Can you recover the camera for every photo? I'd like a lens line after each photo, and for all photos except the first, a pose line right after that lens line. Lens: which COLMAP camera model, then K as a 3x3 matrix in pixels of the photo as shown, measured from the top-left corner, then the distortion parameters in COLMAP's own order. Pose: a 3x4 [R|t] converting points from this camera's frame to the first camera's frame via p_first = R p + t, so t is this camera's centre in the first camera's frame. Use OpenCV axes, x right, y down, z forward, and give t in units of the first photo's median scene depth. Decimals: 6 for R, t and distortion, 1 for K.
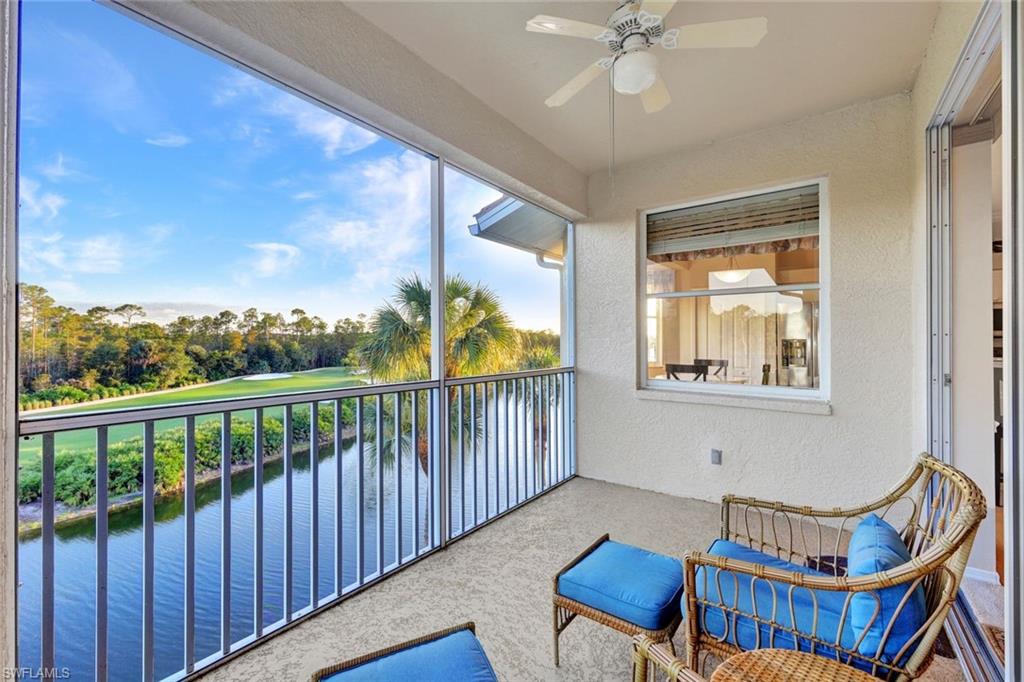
lens RADIAL K [[413.3, 0, 515.1], [0, 413.3, 334.2], [0, 0, 1]] dist [0.002270, 0.000382]
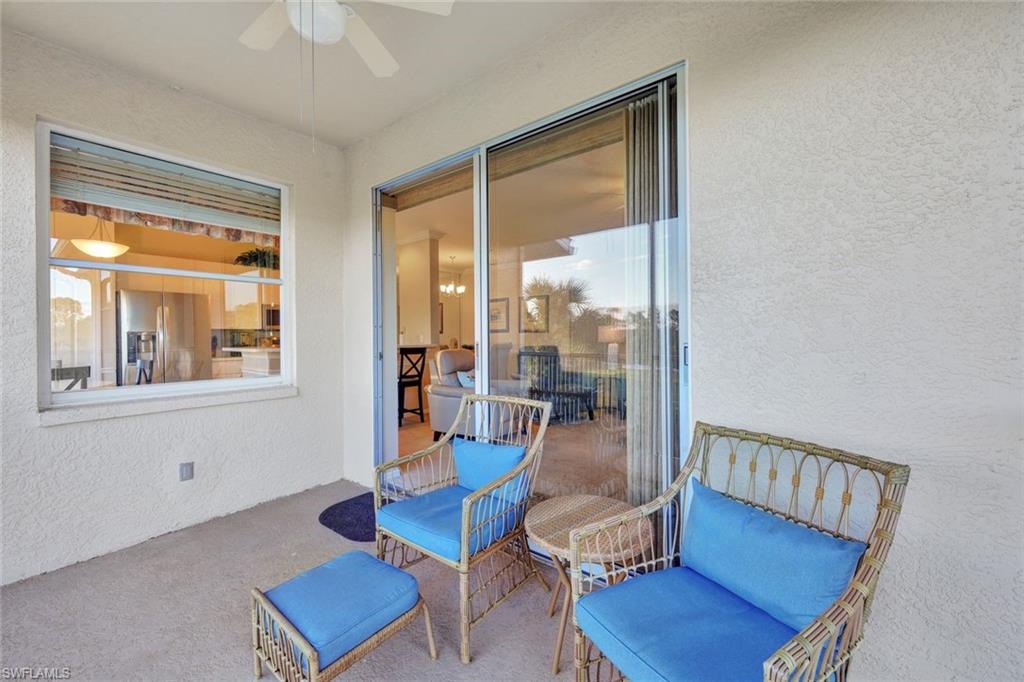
lens RADIAL K [[413.3, 0, 515.1], [0, 413.3, 334.2], [0, 0, 1]] dist [0.002270, 0.000382]
pose [[0.016096, -0.005753, 0.999854, -0.334914], [-0.007877, 0.999952, 0.005880, 0.010548], [-0.999839, -0.007971, 0.016050, 0.327914]]
